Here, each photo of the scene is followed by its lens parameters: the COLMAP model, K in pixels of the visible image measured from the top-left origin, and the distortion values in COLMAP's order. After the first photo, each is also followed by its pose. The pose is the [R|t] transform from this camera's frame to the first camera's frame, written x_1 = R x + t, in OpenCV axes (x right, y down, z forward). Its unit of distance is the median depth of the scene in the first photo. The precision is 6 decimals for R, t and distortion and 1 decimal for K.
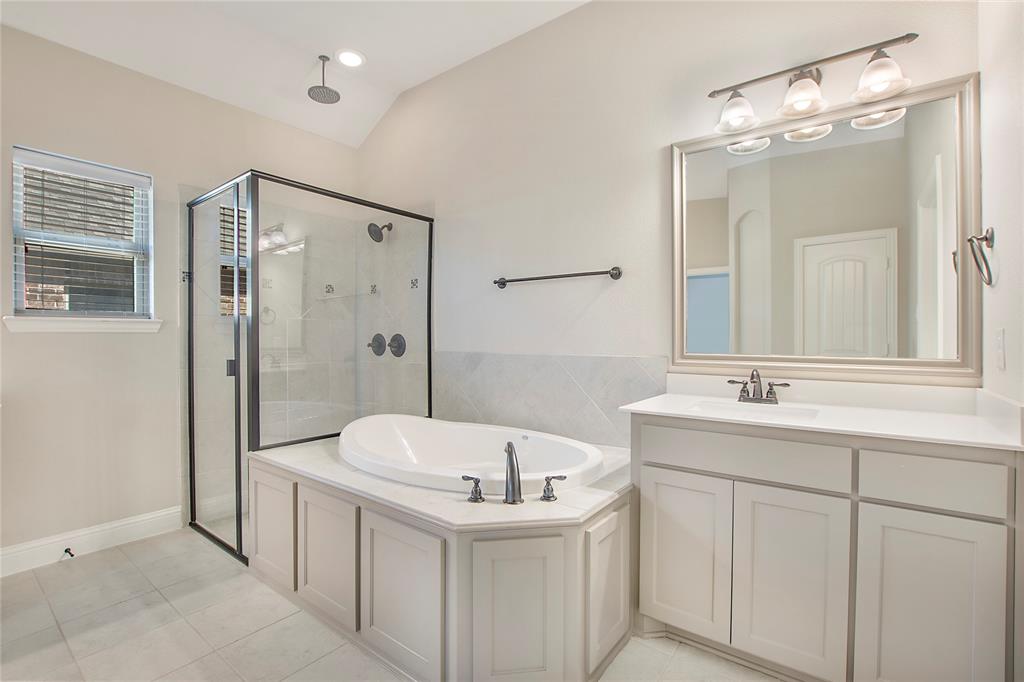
lens RADIAL K [[453.1, 0, 512.3], [0, 453.1, 335.8], [0, 0, 1]] dist [-0.031673, 0.004822]
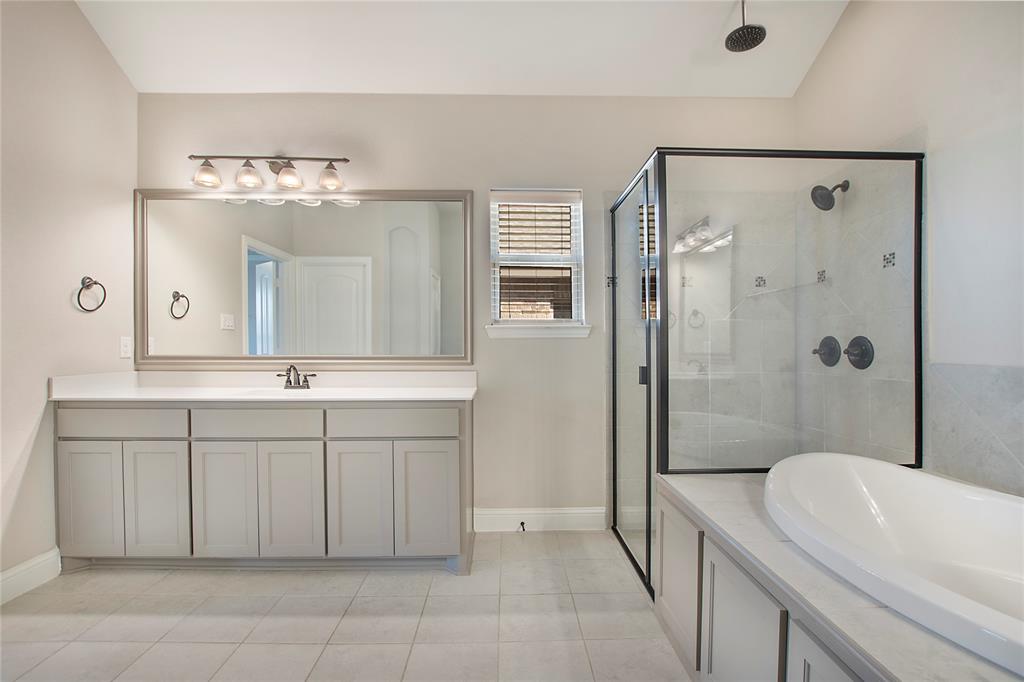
lens RADIAL K [[453.1, 0, 529.0], [0, 453.1, 343.3], [0, 0, 1]] dist [-0.031673, 0.004822]
pose [[0.634407, -0.000360, -0.772999, -0.055111], [0.006491, 0.999967, 0.004862, 0.000220], [0.772972, -0.008102, 0.634388, 0.202759]]
